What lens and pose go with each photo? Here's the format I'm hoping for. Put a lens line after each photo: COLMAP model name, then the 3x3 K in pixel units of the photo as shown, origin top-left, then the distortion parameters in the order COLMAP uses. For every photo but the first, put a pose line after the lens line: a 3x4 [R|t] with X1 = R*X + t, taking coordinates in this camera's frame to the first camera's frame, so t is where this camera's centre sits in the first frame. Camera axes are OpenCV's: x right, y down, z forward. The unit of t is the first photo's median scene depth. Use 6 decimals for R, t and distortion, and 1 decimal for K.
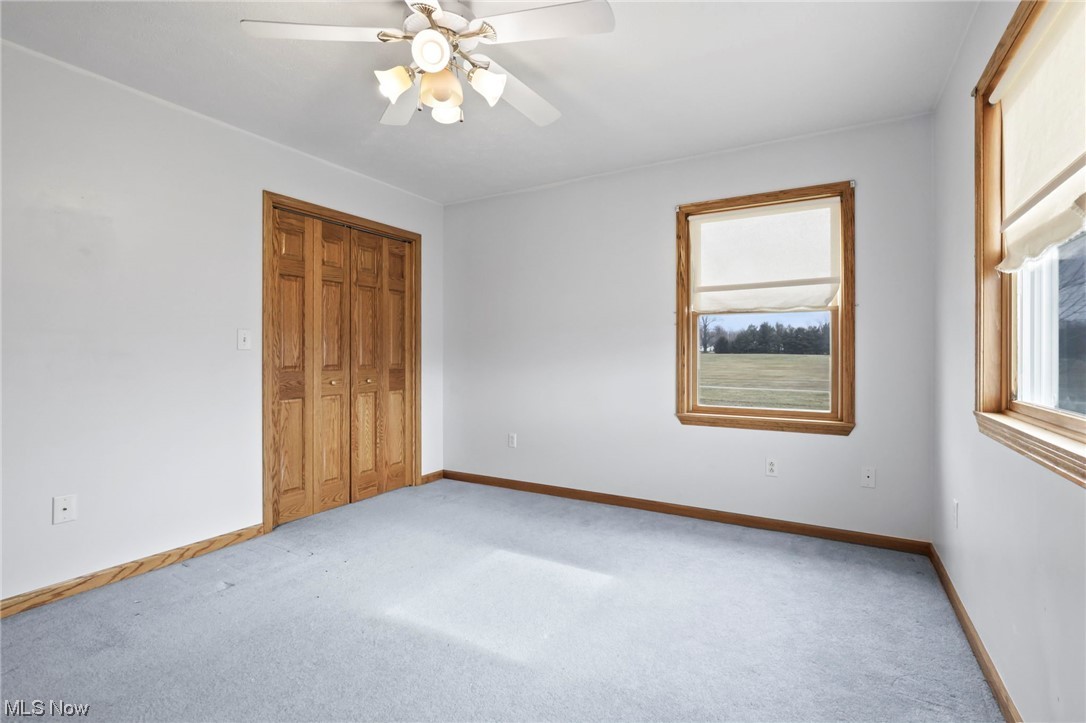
lens RADIAL K [[507.8, 0, 536.1], [0, 507.8, 354.3], [0, 0, 1]] dist [-0.005569, 0.001945]
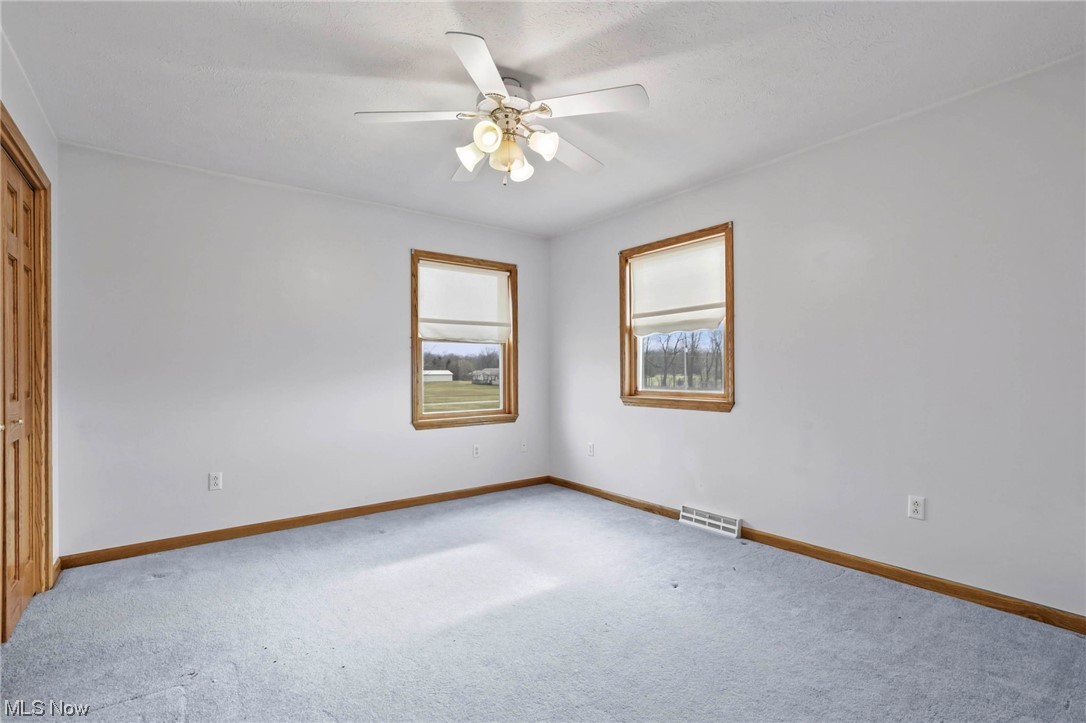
lens RADIAL K [[507.8, 0, 549.8], [0, 507.8, 370.0], [0, 0, 1]] dist [-0.005569, 0.001945]
pose [[0.376568, -0.002298, 0.926386, -0.776783], [0.008539, 0.999963, -0.000990, -0.002513], [-0.926350, 0.008284, 0.376574, 0.267386]]
